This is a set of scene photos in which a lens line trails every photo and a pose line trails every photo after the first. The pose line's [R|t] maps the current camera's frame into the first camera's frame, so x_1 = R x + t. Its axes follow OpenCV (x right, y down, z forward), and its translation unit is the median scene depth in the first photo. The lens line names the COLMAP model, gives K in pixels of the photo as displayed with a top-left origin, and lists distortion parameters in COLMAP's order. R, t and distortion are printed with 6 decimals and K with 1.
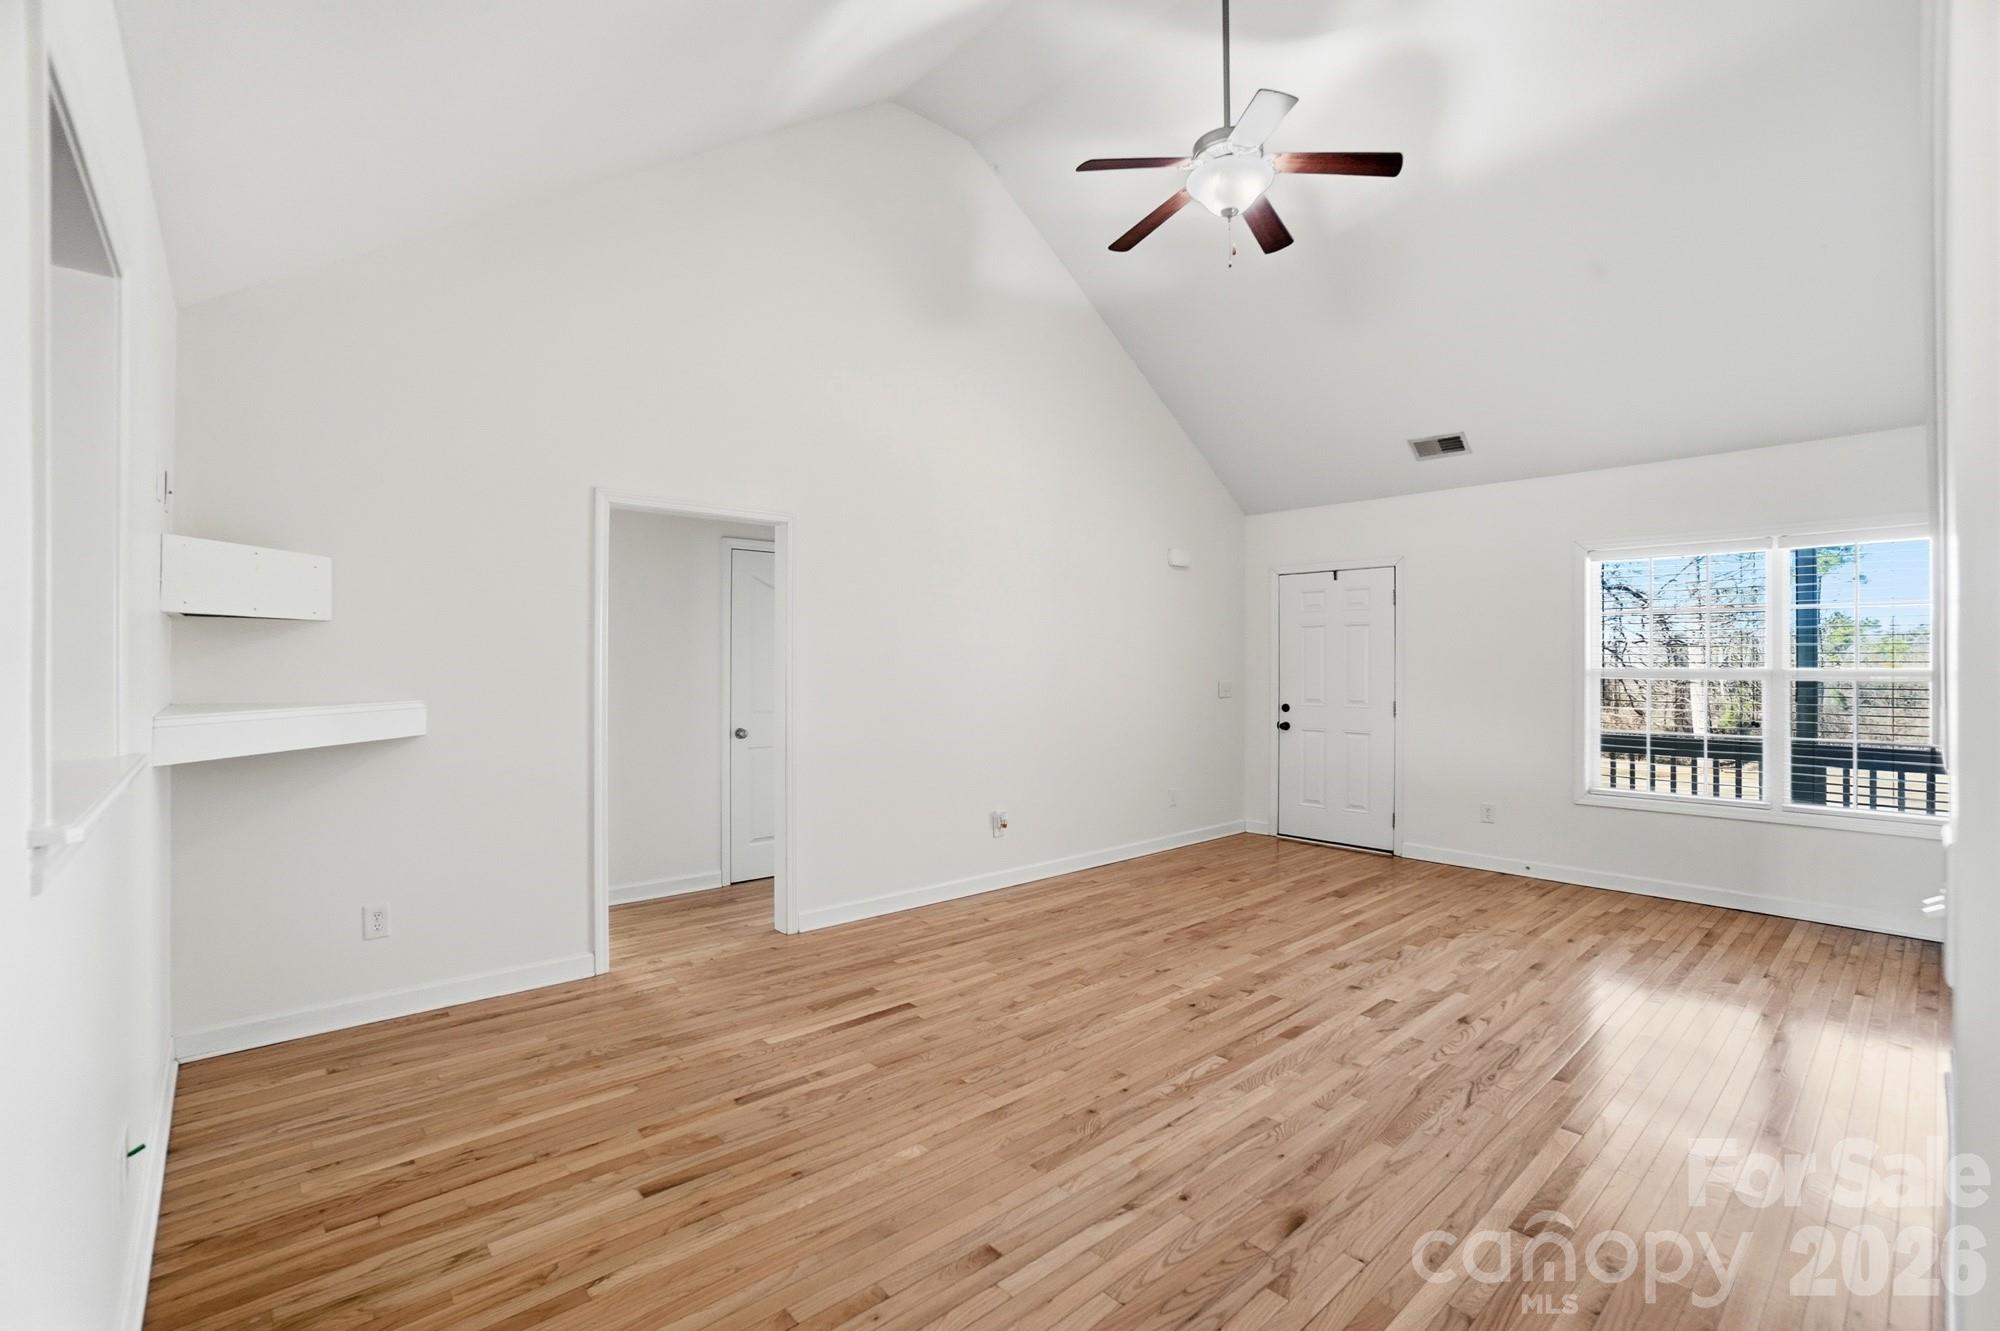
lens RADIAL K [[896.1, 0, 984.1], [0, 896.1, 661.9], [0, 0, 1]] dist [-0.060777, 0.021402]
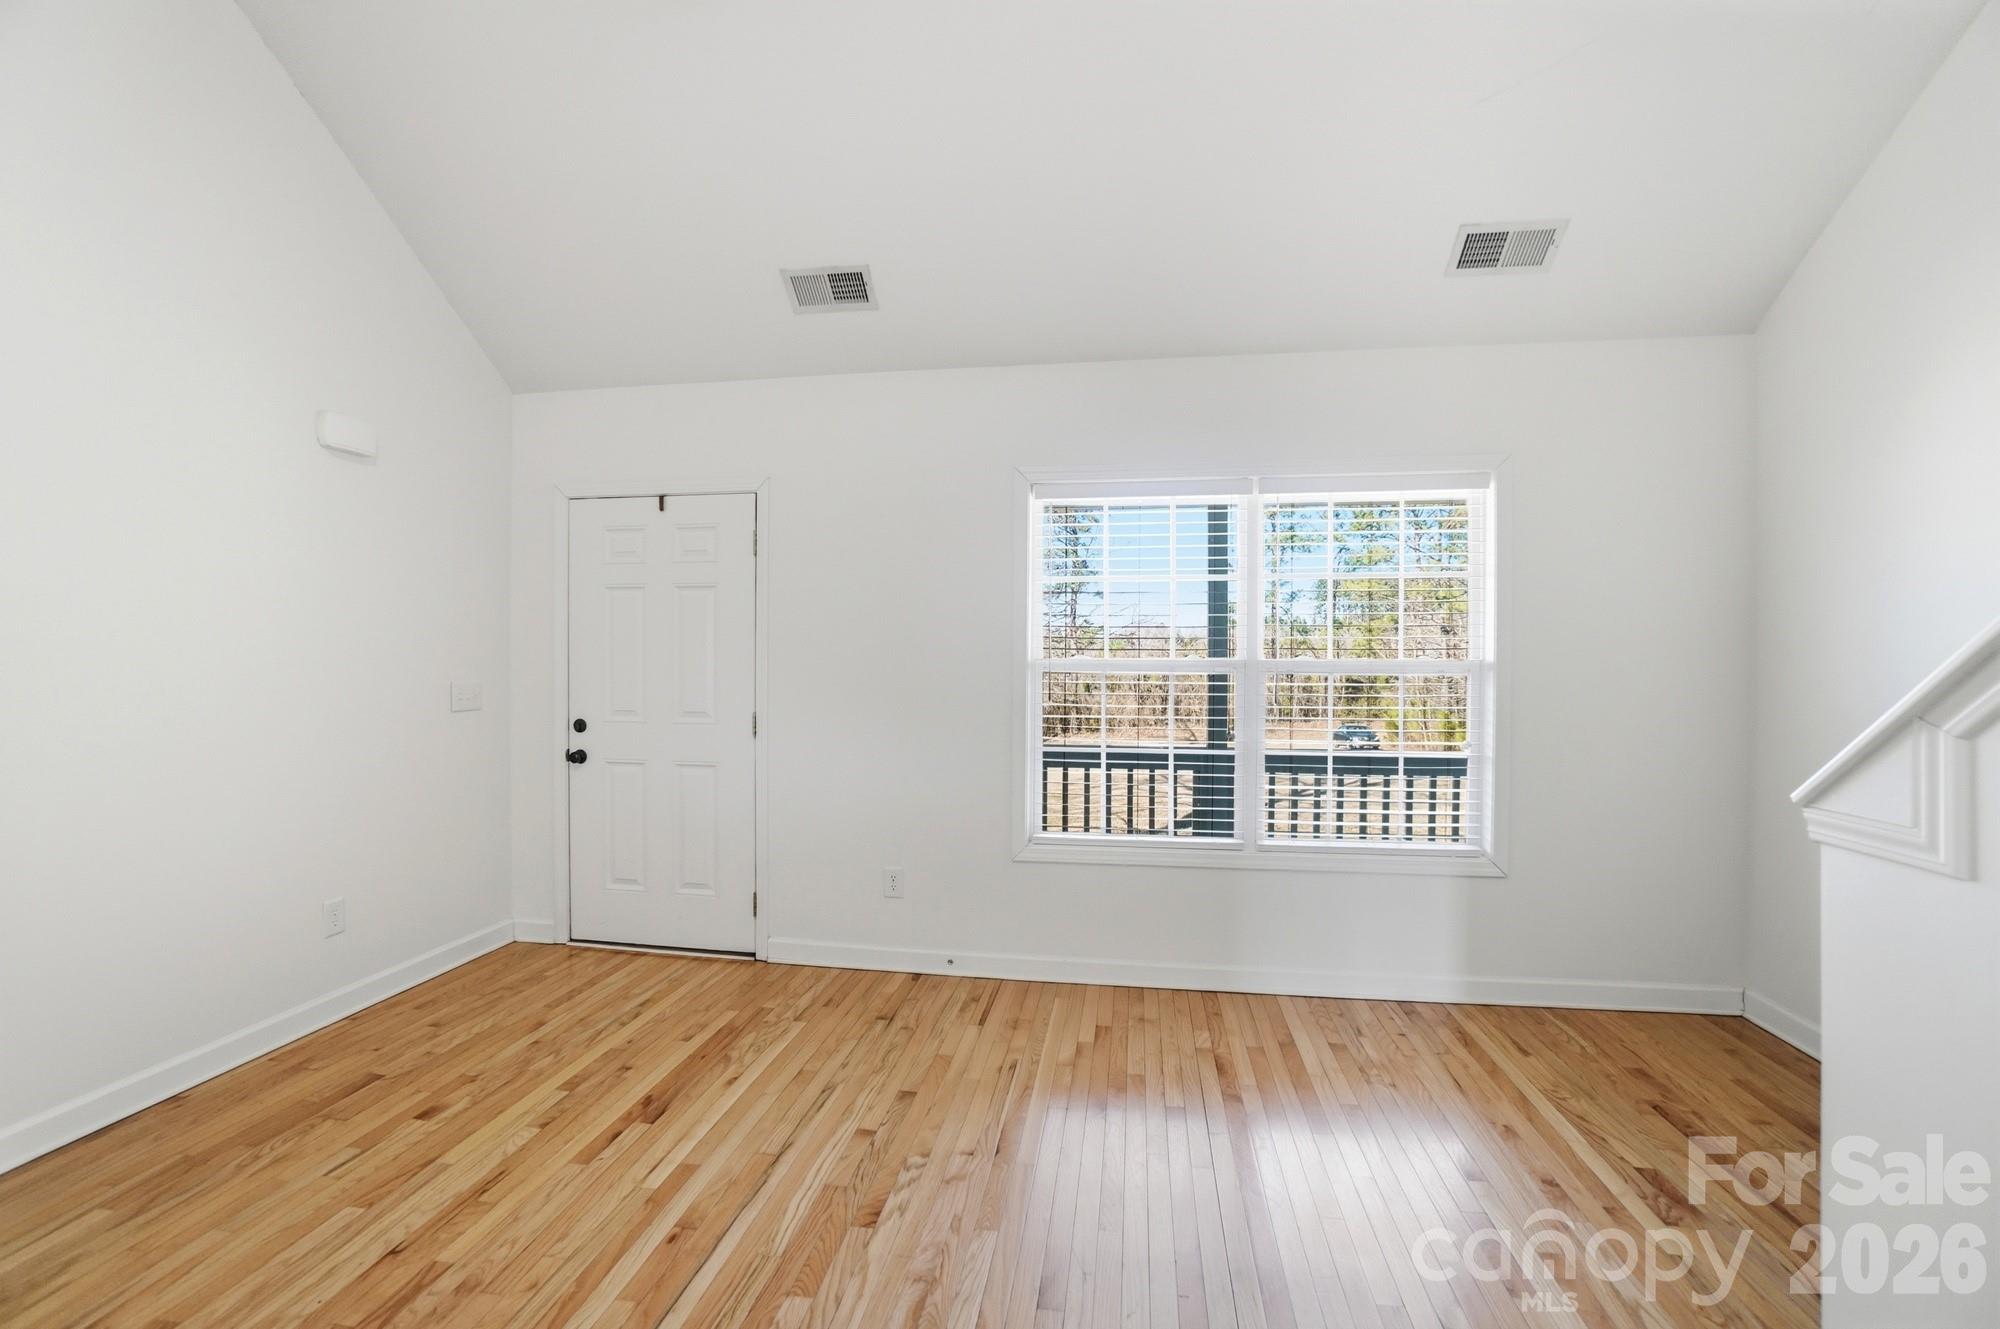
lens RADIAL K [[896.1, 0, 984.1], [0, 896.1, 660.9], [0, 0, 1]] dist [-0.060777, 0.021402]
pose [[0.778290, 0.000386, 0.627905, 0.260138], [-0.004061, 0.999982, 0.004419, 0.007575], [-0.627892, -0.005989, 0.778277, 0.548101]]
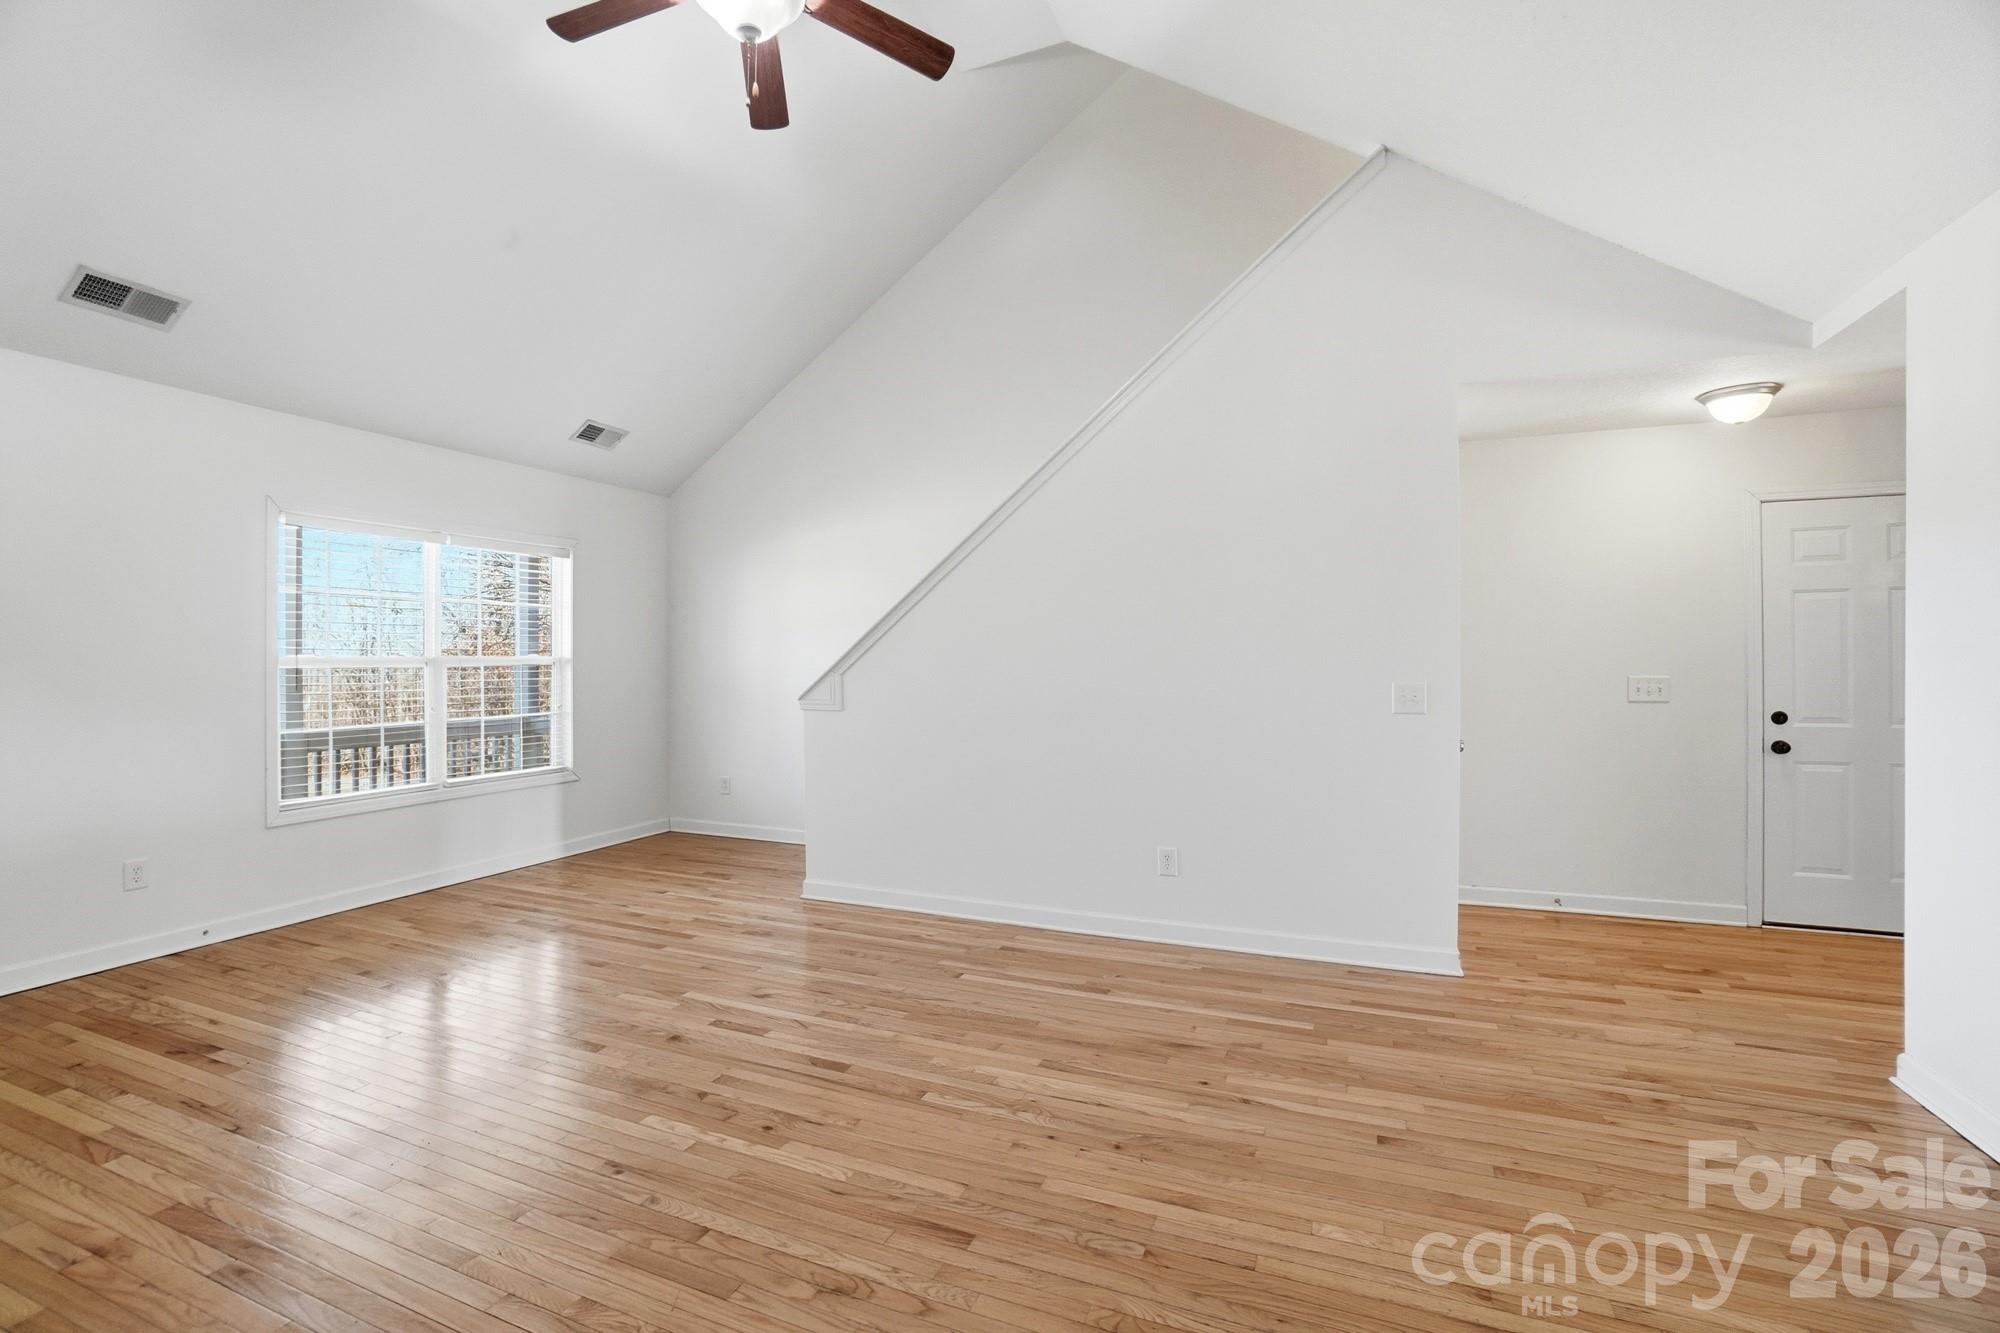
lens RADIAL K [[896.1, 0, 984.1], [0, 896.1, 662.9], [0, 0, 1]] dist [-0.060777, 0.021402]
pose [[-0.435802, -0.004241, 0.900032, -0.349285], [0.001731, 0.999983, 0.005550, 0.011196], [-0.900041, 0.003976, -0.435788, 0.859271]]
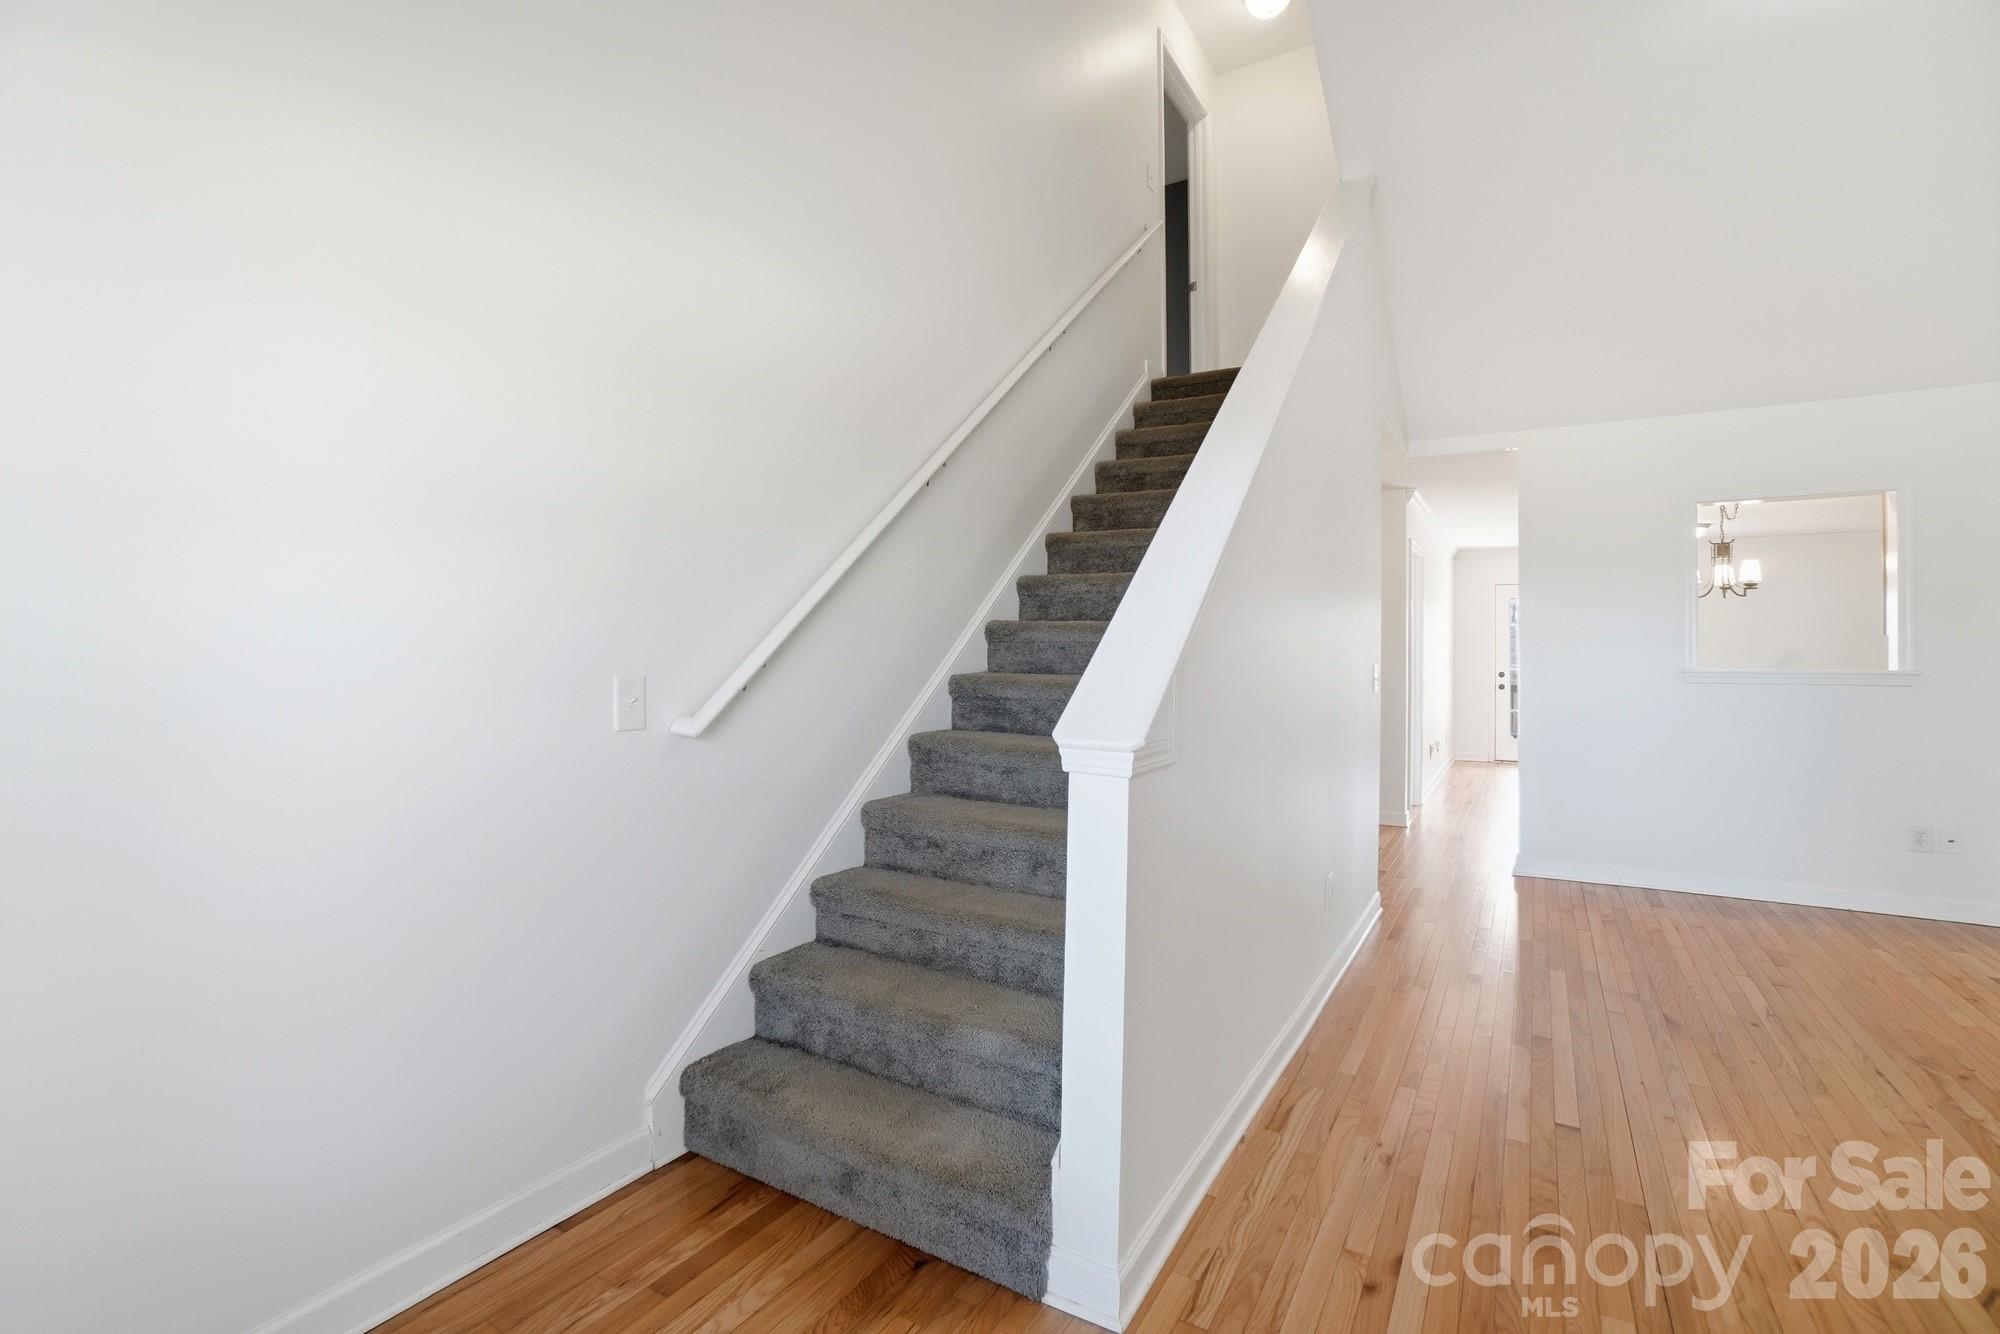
lens RADIAL K [[896.1, 0, 984.1], [0, 896.1, 663.4], [0, 0, 1]] dist [-0.060777, 0.021402]
pose [[-0.955057, 0.000156, -0.296422, 0.825196], [-0.003461, 0.999926, 0.011680, 0.025149], [0.296402, 0.012181, -0.954986, 0.903291]]
